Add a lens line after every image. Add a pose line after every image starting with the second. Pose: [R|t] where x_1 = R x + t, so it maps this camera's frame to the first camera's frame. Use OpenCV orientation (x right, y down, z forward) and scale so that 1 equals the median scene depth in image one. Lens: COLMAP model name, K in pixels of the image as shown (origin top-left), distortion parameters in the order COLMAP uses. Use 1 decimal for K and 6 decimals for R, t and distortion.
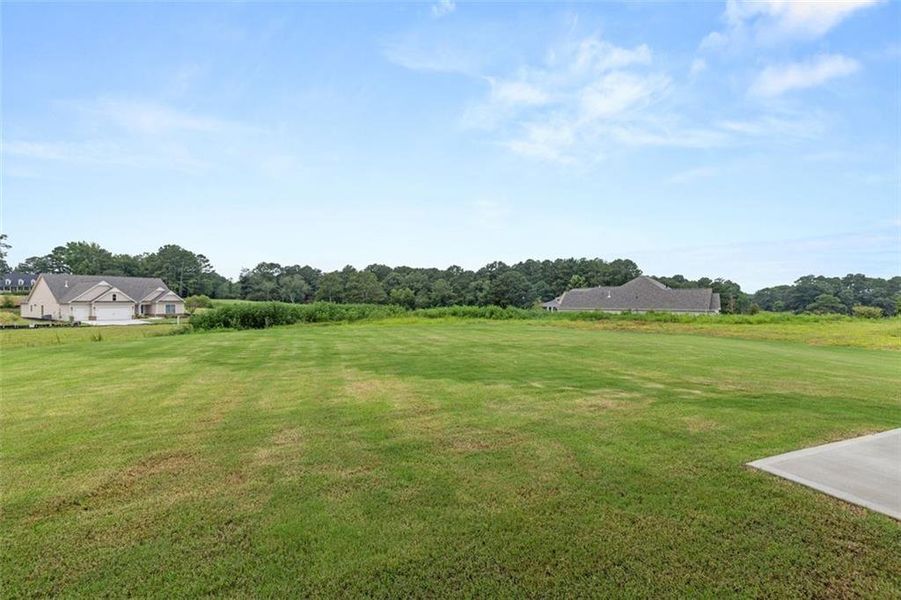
lens RADIAL K [[390.1, 0, 450.4], [0, 390.1, 299.5], [0, 0, 1]] dist [-0.002281, 0.001242]
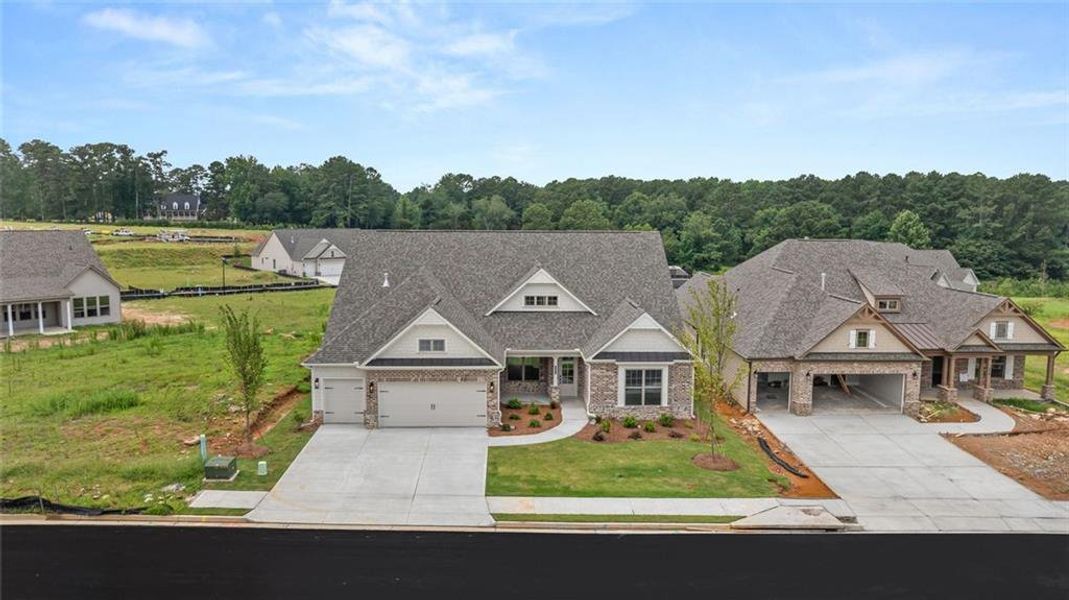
lens RADIAL K [[761.6, 0, 531.3], [0, 761.6, 289.0], [0, 0, 1]] dist [-0.020492, 0.010913]
pose [[0.946199, 0.038911, -0.321238, 0.109013], [-0.005469, 0.994525, 0.104358, -0.045706], [0.323540, -0.096986, 0.941231, -0.272567]]
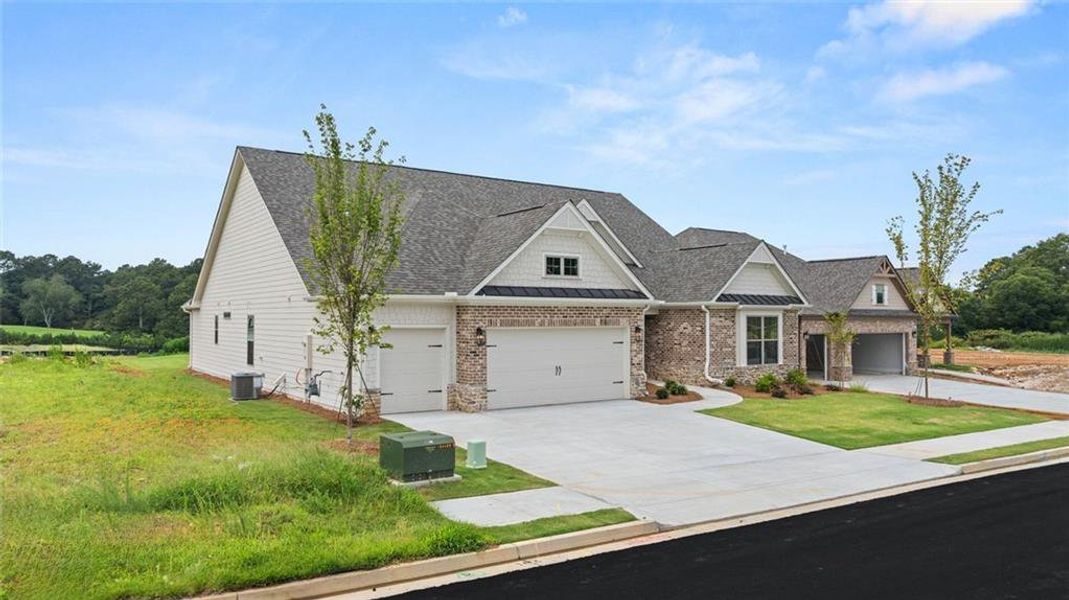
lens RADIAL K [[761.6, 0, 535.9], [0, 761.6, 301.1], [0, 0, 1]] dist [-0.020492, 0.010913]
pose [[0.968861, 0.008170, 0.247471, -0.009011], [-0.002292, 0.999709, -0.024032, -0.003142], [-0.247595, 0.022717, 0.968597, -0.214240]]
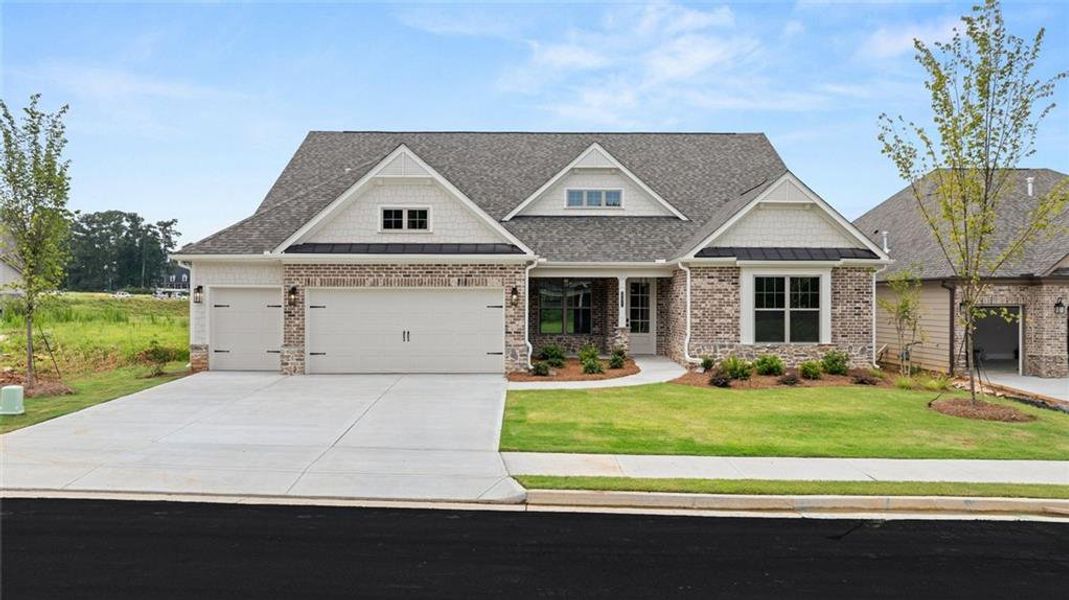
lens RADIAL K [[761.6, 0, 534.9], [0, 761.6, 297.0], [0, 0, 1]] dist [-0.020492, 0.010913]
pose [[0.939064, 0.001362, -0.343741, 0.077085], [-0.003722, 0.999974, -0.006207, -0.000041], [0.343723, 0.007108, 0.939044, -0.193700]]
